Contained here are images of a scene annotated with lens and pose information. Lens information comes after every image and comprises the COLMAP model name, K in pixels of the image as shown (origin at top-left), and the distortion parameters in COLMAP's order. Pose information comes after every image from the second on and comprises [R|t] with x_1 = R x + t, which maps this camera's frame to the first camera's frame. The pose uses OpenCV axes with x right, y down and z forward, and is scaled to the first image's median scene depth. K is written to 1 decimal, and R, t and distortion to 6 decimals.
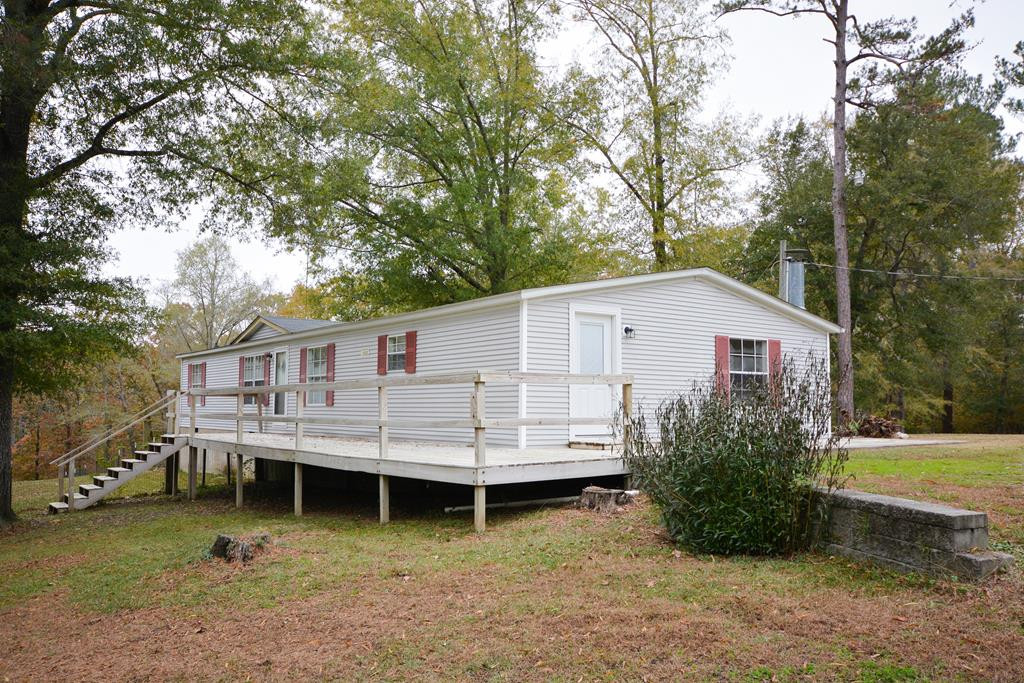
lens RADIAL K [[793.7, 0, 512.0], [0, 793.7, 341.5], [0, 0, 1]] dist [0.003648, 0.009533]
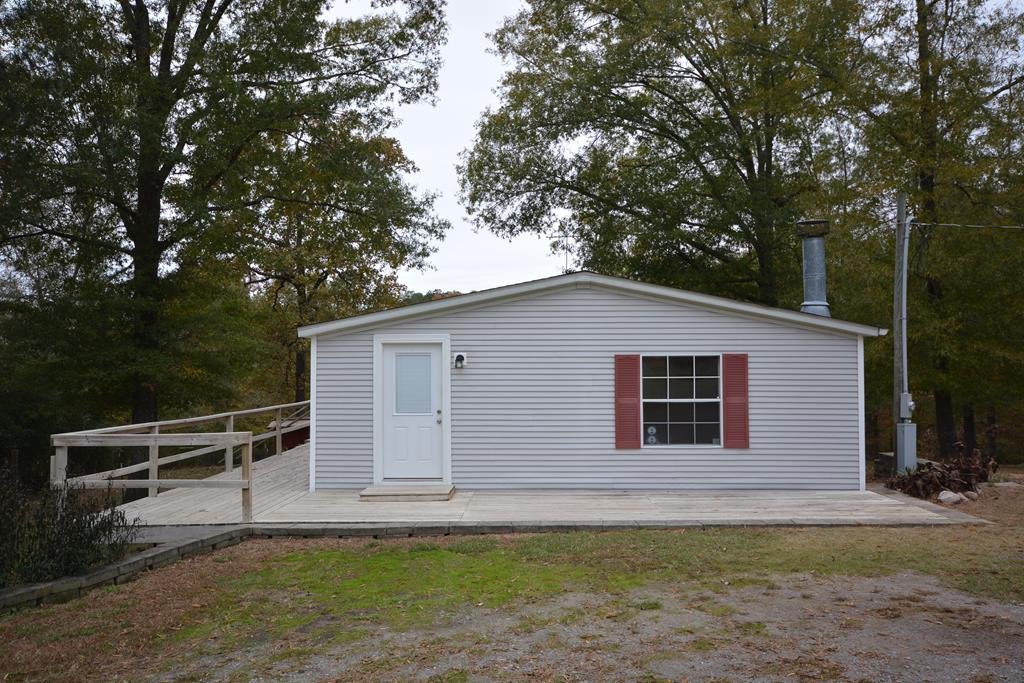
lens RADIAL K [[793.7, 0, 512.0], [0, 793.7, 341.5], [0, 0, 1]] dist [0.003648, 0.009533]
pose [[0.781042, -0.032188, -0.623648, 0.659812], [0.060117, 0.997908, 0.023784, -0.045052], [0.621578, -0.056068, 0.781343, 0.326422]]
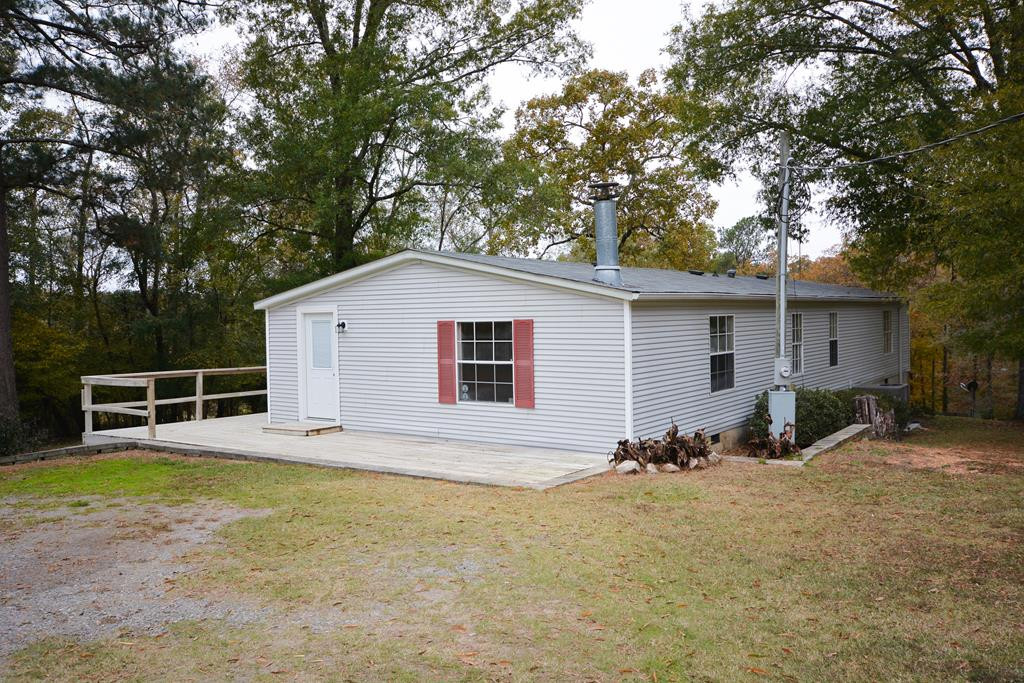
lens RADIAL K [[793.7, 0, 512.0], [0, 793.7, 341.5], [0, 0, 1]] dist [0.003648, 0.009533]
pose [[0.322947, 0.014630, -0.946304, 1.115297], [0.094347, 0.994402, 0.047572, -0.019256], [0.941703, -0.104644, 0.319759, 0.785204]]
